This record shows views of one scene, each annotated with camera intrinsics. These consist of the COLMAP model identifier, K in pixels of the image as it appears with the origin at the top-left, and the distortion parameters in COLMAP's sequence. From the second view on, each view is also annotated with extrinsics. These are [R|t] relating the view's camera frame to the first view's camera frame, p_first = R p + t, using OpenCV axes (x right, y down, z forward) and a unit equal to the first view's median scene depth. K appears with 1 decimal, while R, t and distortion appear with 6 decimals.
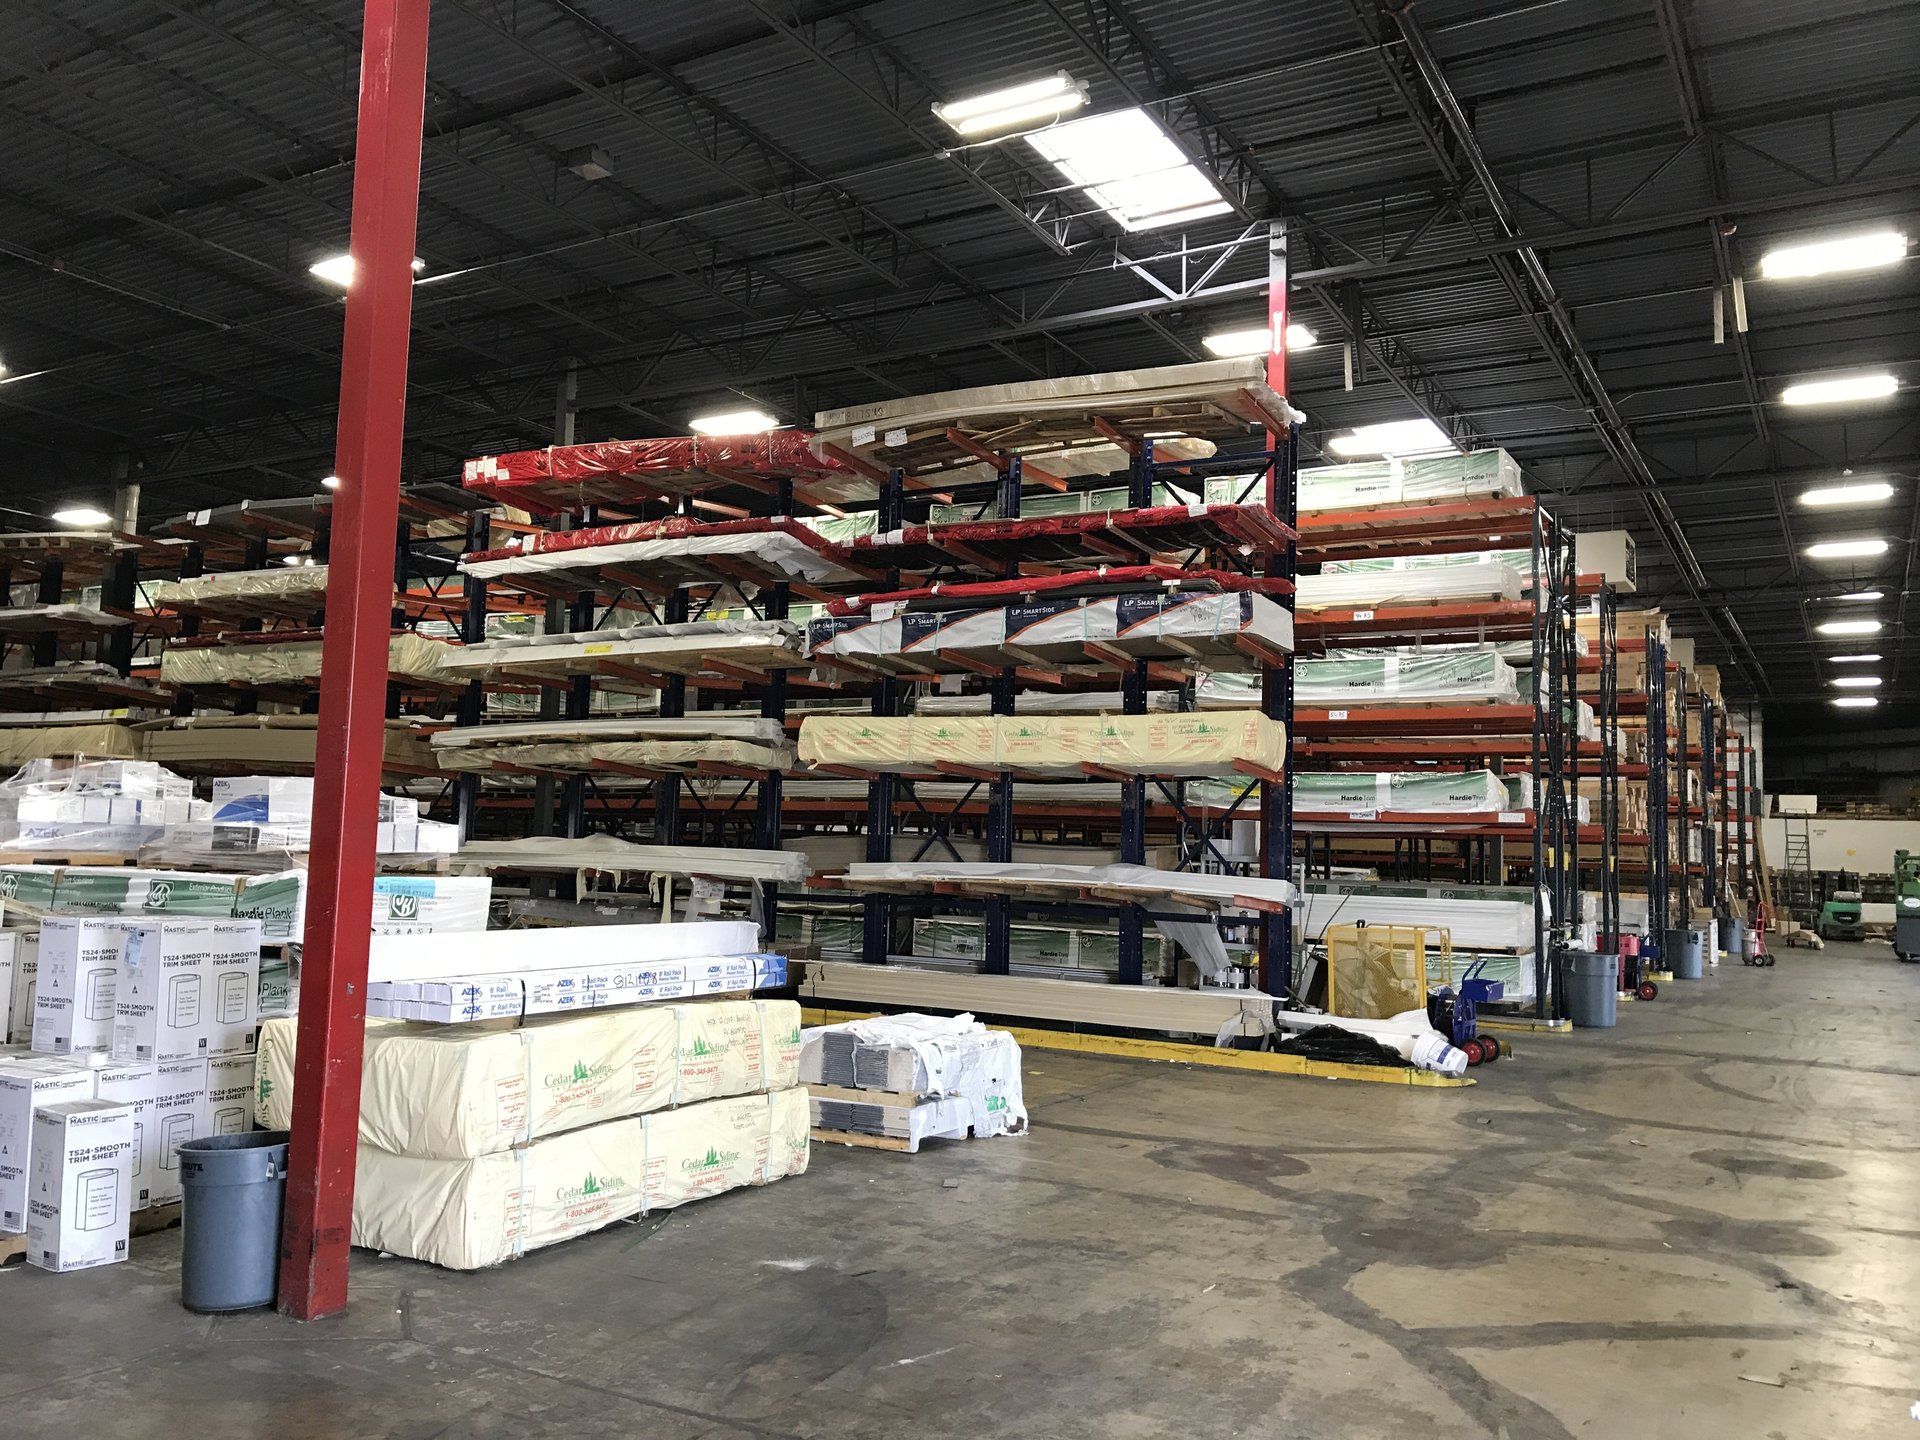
lens RADIAL K [[1562.4, 0, 963.6], [0, 1562.4, 712.4], [0, 0, 1]] dist [0.035870, -0.048940]
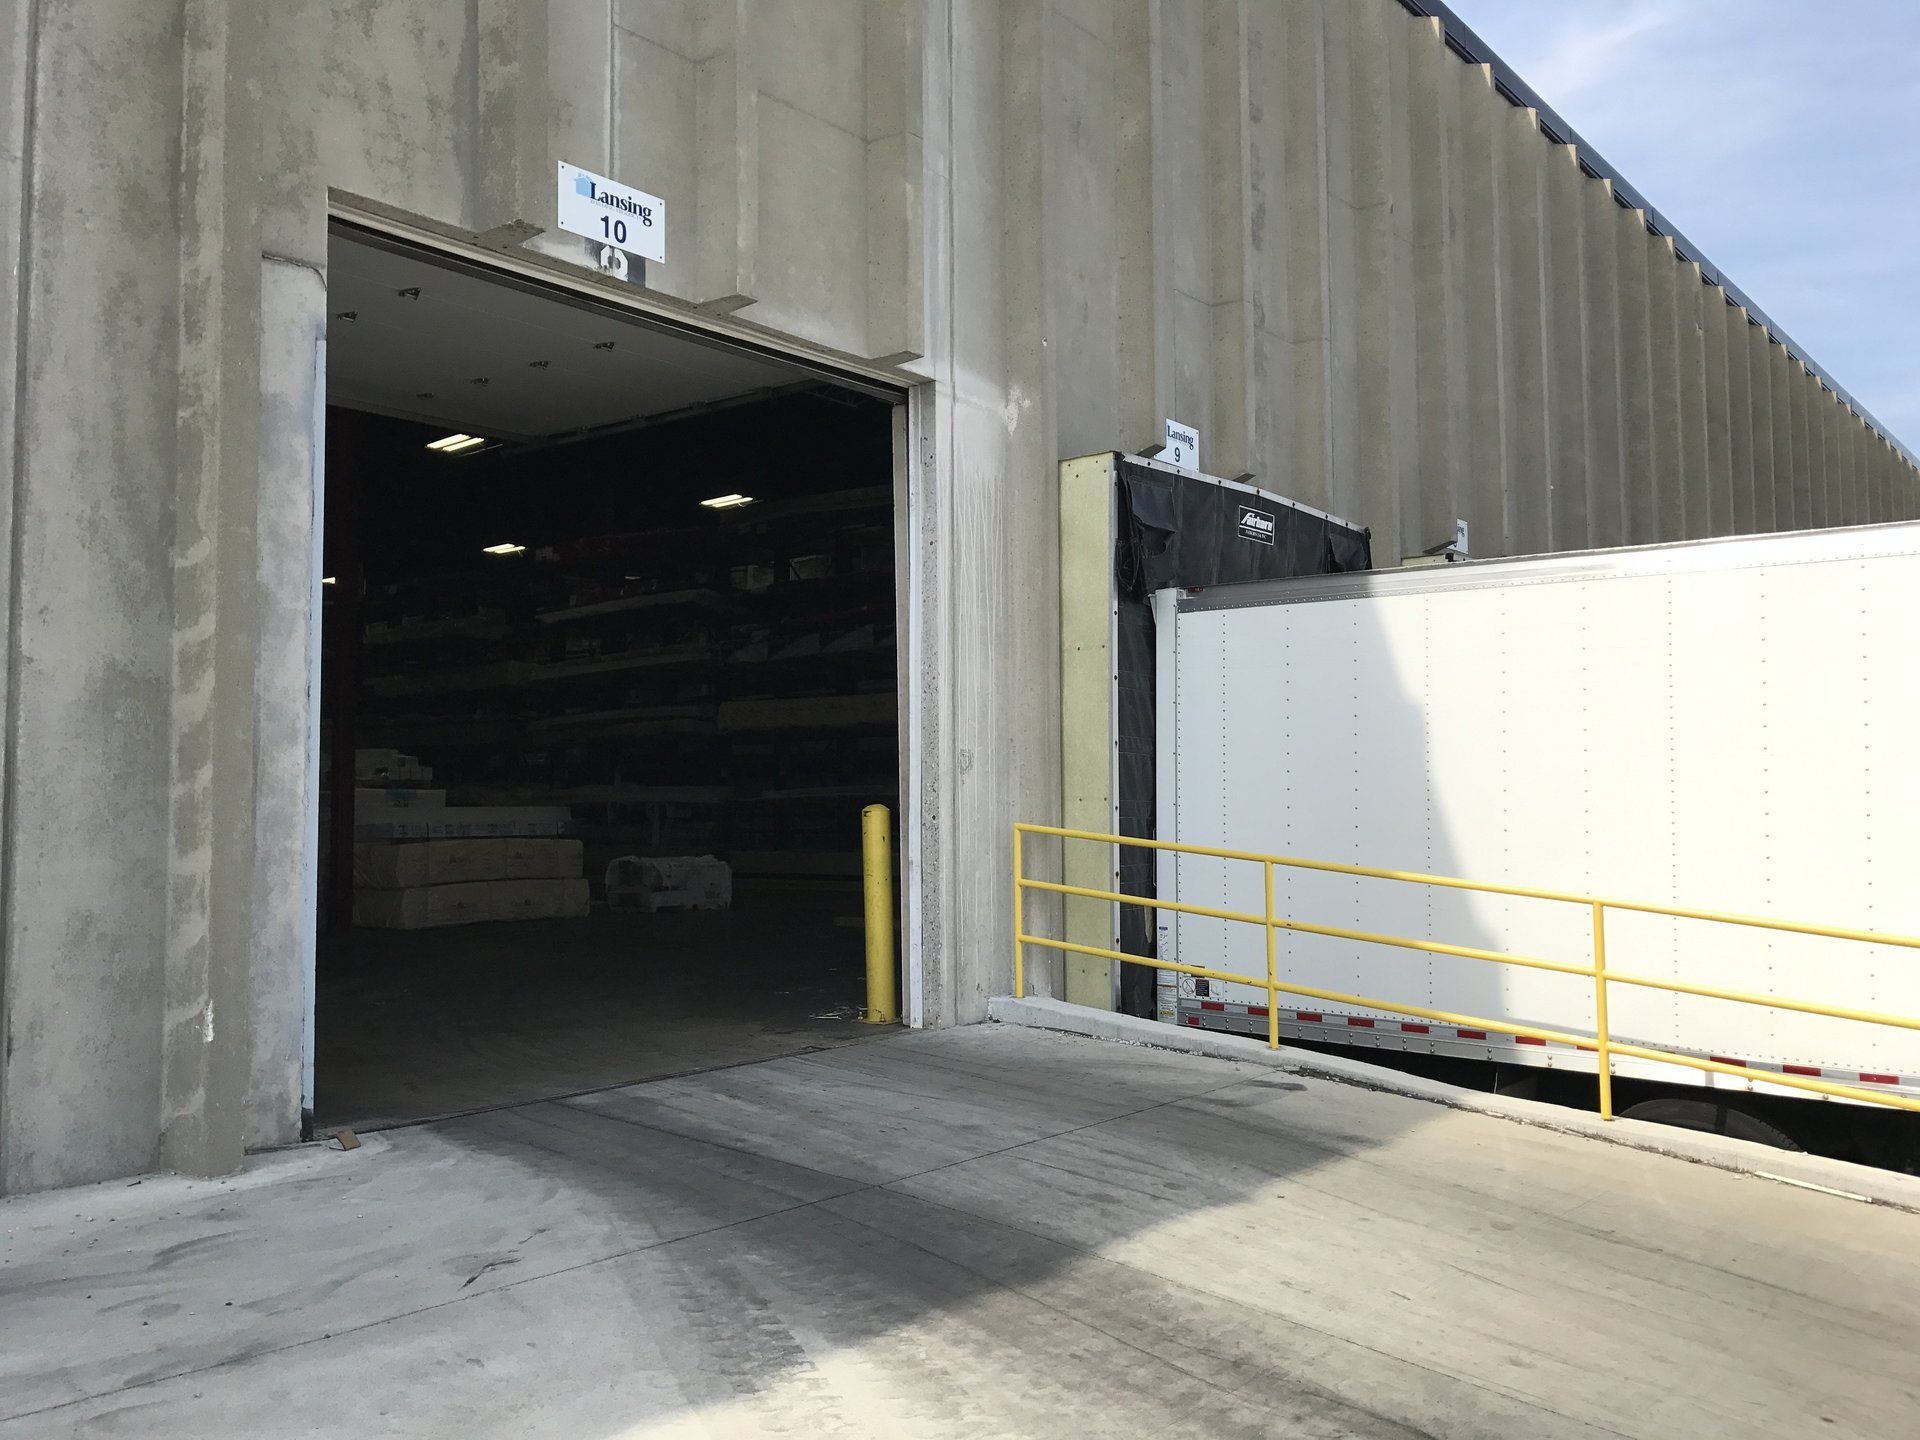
lens RADIAL K [[1562.4, 0, 978.4], [0, 1562.4, 721.3], [0, 0, 1]] dist [0.035870, -0.048940]
pose [[0.985813, -0.047431, -0.161007, 0.440312], [0.052292, 0.998291, 0.026086, -0.006027], [0.159495, -0.034135, 0.986608, -0.589079]]
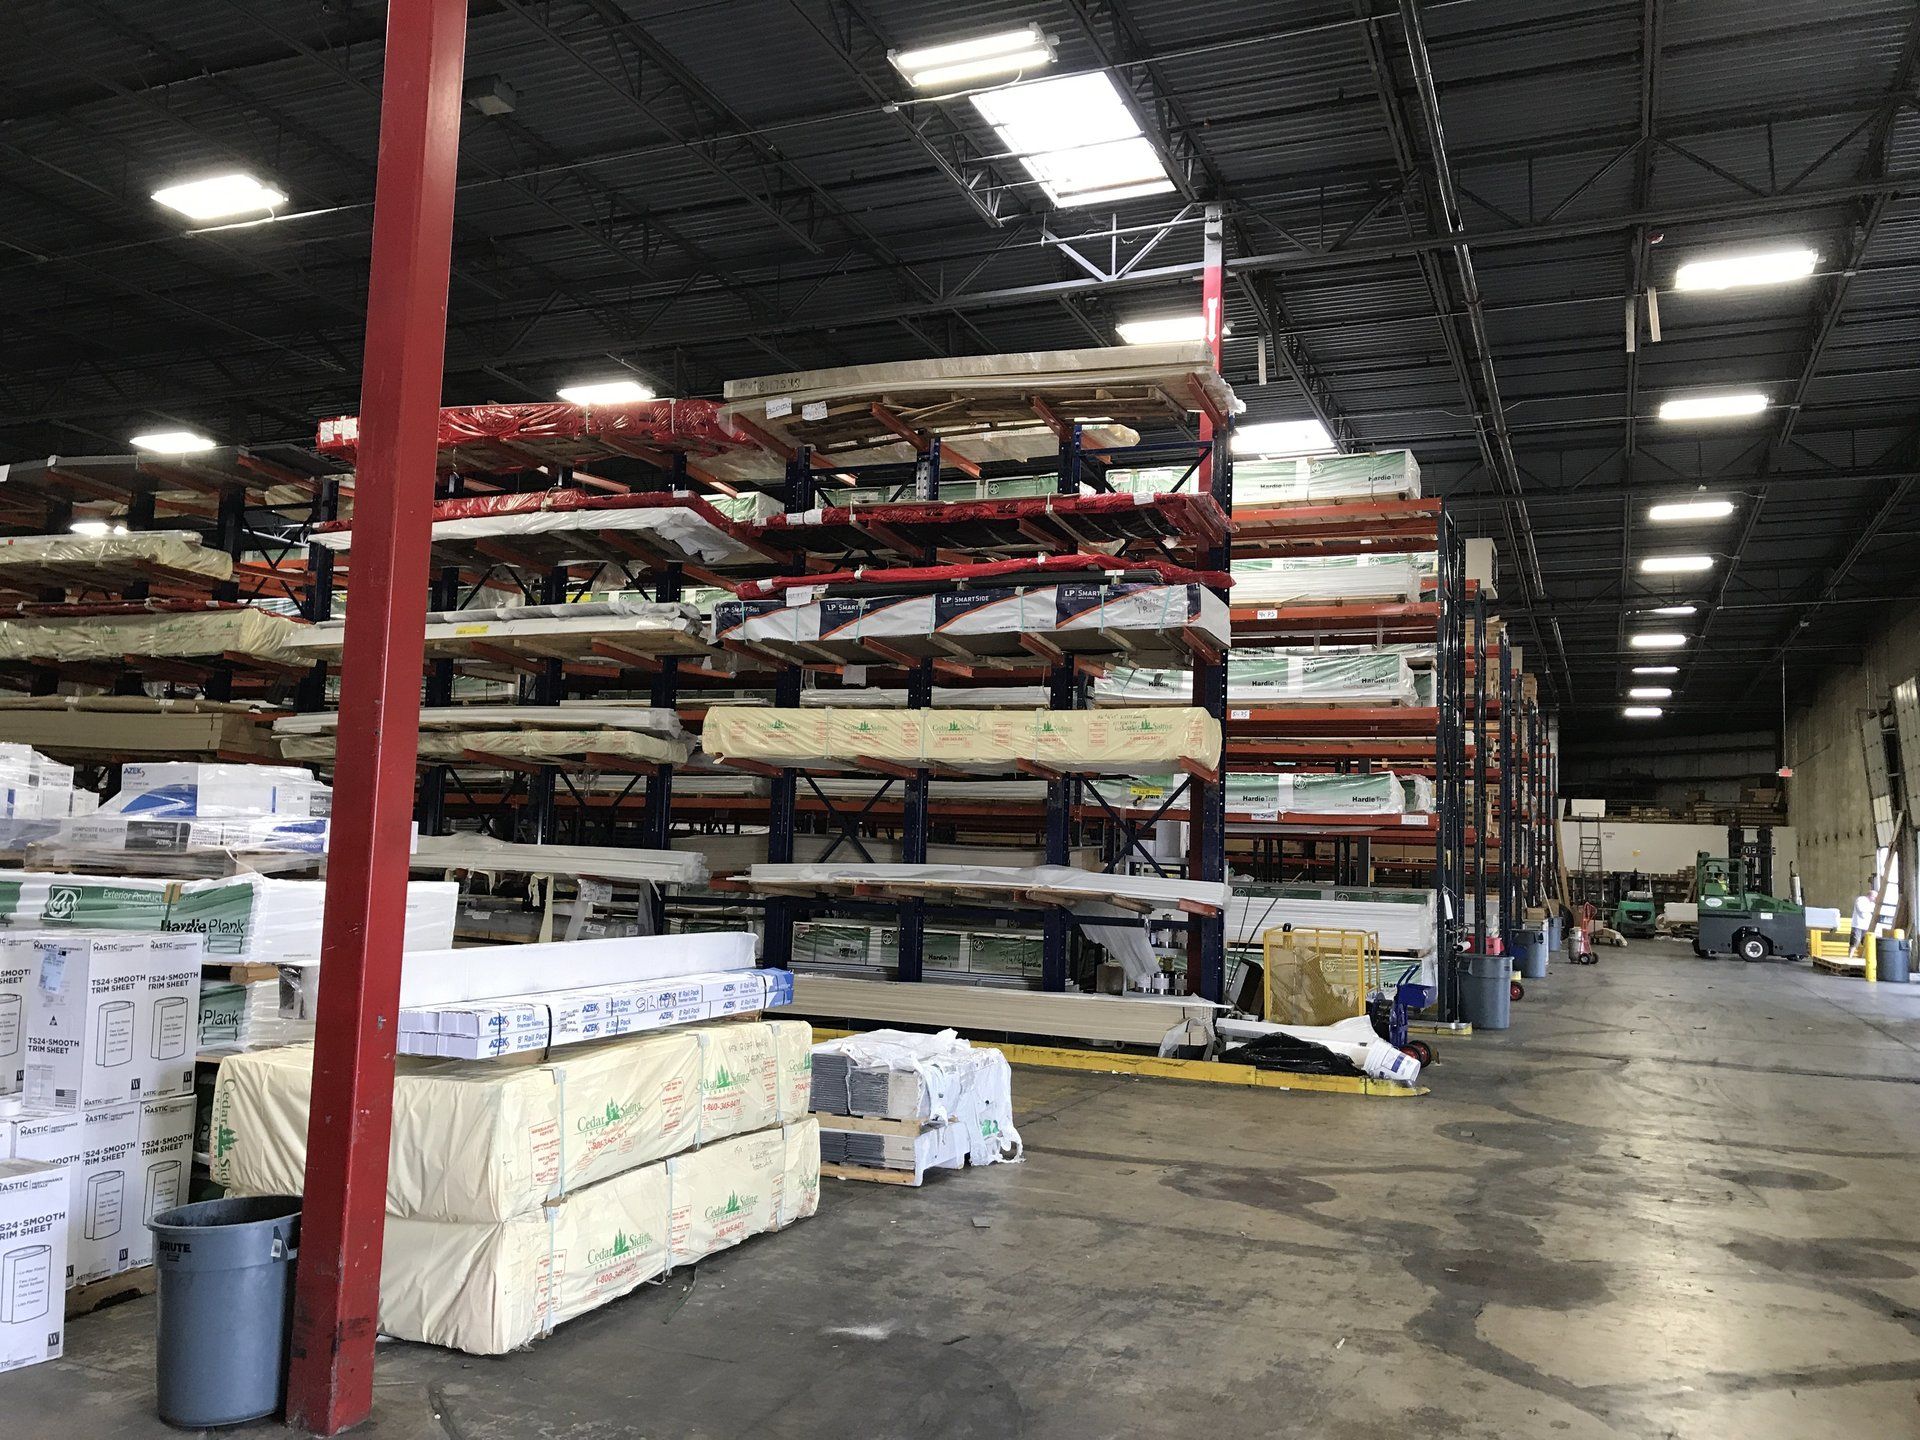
lens RADIAL K [[1562.4, 0, 966.9], [0, 1562.4, 712.2], [0, 0, 1]] dist [0.035870, -0.048940]
pose [[0.991363, 0.015783, 0.130195, -0.073716], [-0.015930, 0.999873, 0.000082, 0.003566], [-0.130177, -0.002155, 0.991488, 0.056522]]
